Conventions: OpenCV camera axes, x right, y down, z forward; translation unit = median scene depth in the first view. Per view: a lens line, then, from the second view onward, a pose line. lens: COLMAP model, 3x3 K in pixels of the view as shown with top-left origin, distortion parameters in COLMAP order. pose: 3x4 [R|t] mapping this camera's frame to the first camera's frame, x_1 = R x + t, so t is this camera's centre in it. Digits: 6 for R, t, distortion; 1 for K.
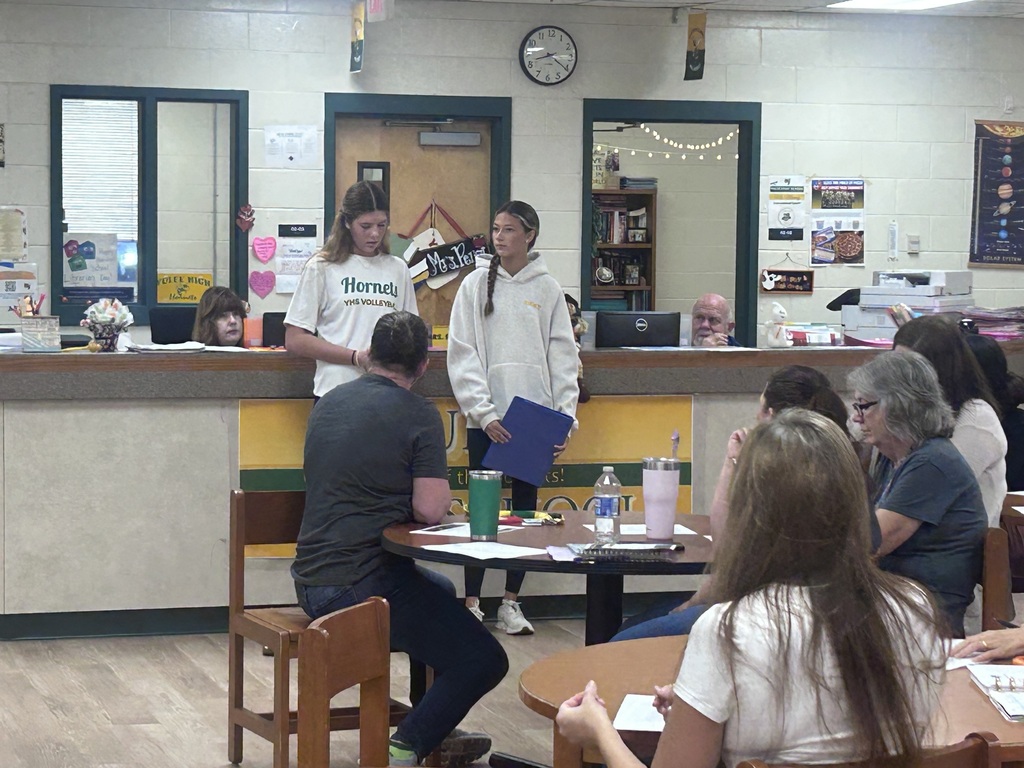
lens RADIAL K [[2834.1, 0, 526.9], [0, 2834.1, 407.6], [0, 0, 1]] dist [0.332133, 0.000000]
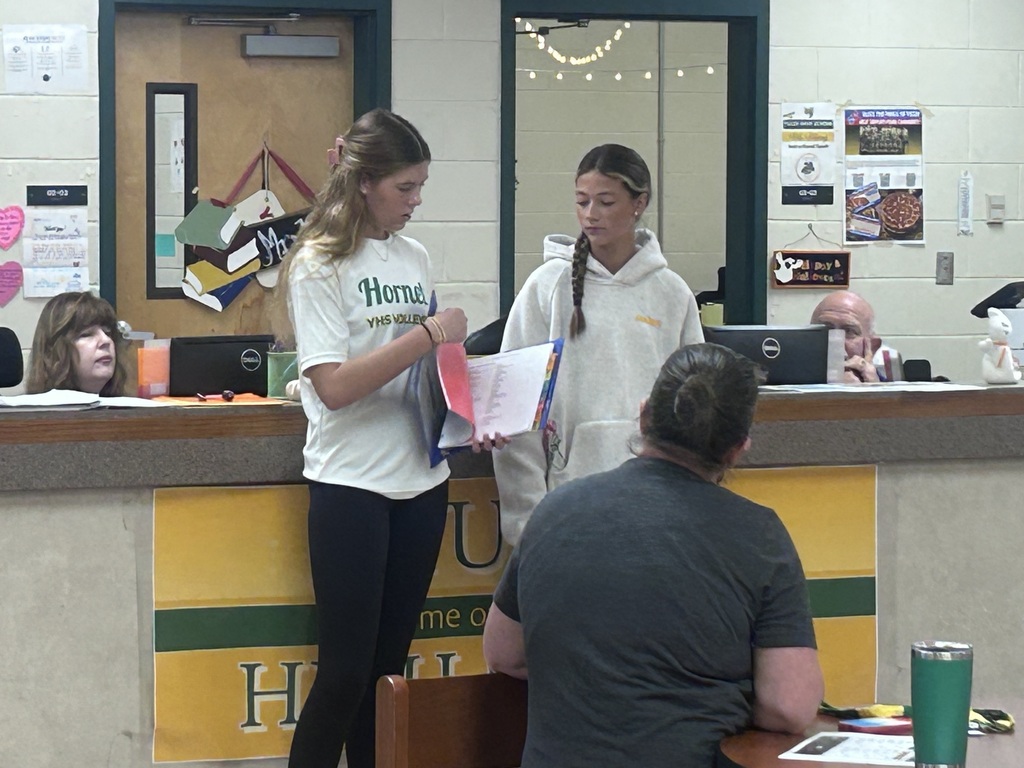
lens RADIAL K [[3948.6, 0, 485.2], [0, 3948.6, 367.4], [0, 0, 1]] dist [0.390225, 0.000000]
pose [[0.990147, -0.014026, 0.139327, -0.106677], [0.016330, 0.999748, -0.015403, -0.010270], [-0.139076, 0.017527, 0.990127, 0.138237]]
